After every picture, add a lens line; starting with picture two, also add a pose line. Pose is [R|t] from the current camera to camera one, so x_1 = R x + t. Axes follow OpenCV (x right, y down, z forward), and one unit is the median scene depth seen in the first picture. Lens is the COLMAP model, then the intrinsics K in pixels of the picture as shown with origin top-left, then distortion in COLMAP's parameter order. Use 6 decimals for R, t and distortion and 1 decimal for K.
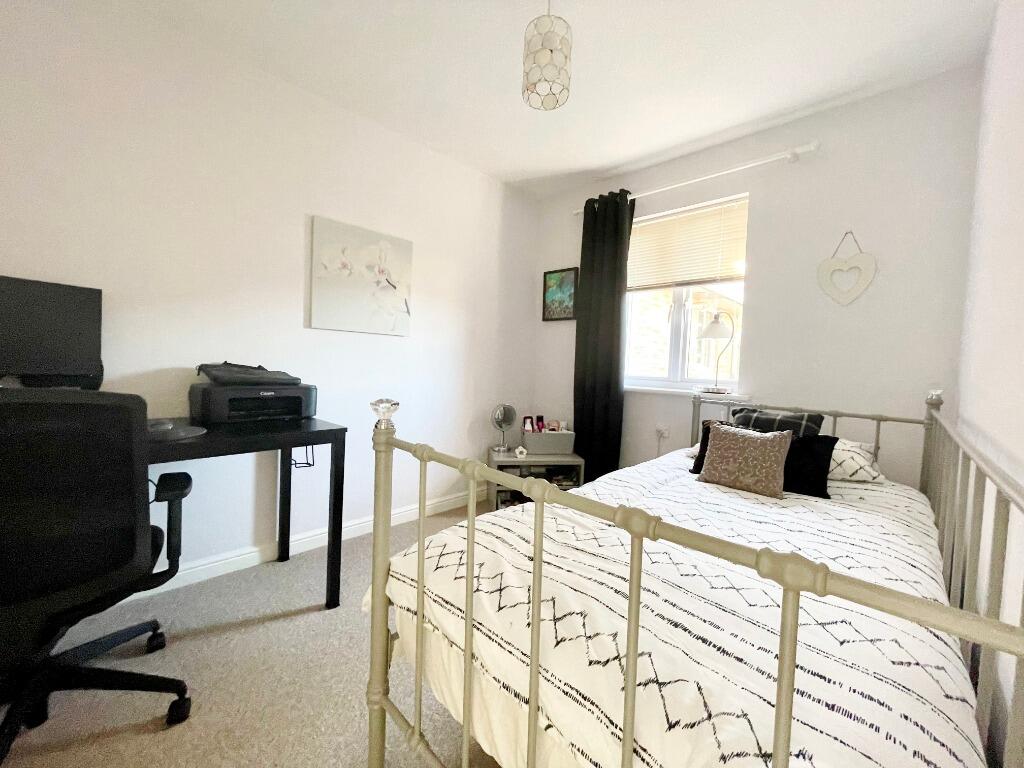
lens RADIAL K [[418.5, 0, 512.8], [0, 418.5, 379.4], [0, 0, 1]] dist [0.000782, 0.000070]
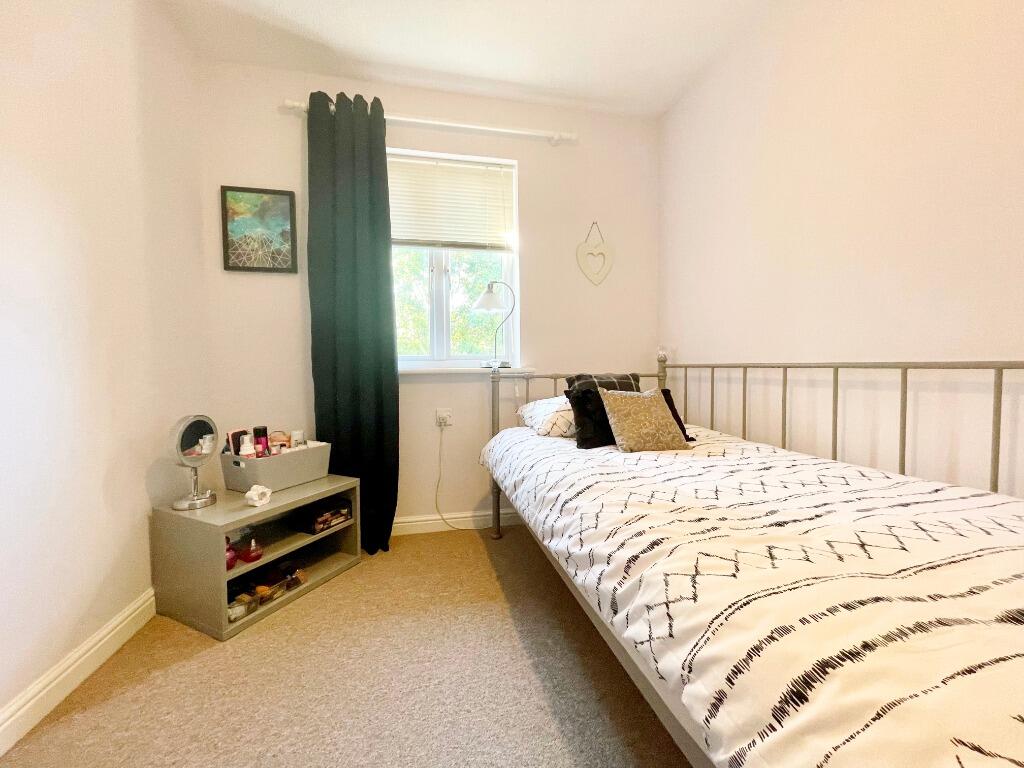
lens RADIAL K [[418.5, 0, 512.8], [0, 418.5, 379.4], [0, 0, 1]] dist [0.000782, 0.000070]
pose [[0.541173, -0.068317, 0.838132, -0.239839], [0.064538, 0.997129, 0.039605, 0.019725], [-0.838431, 0.032658, 0.544028, 0.387929]]
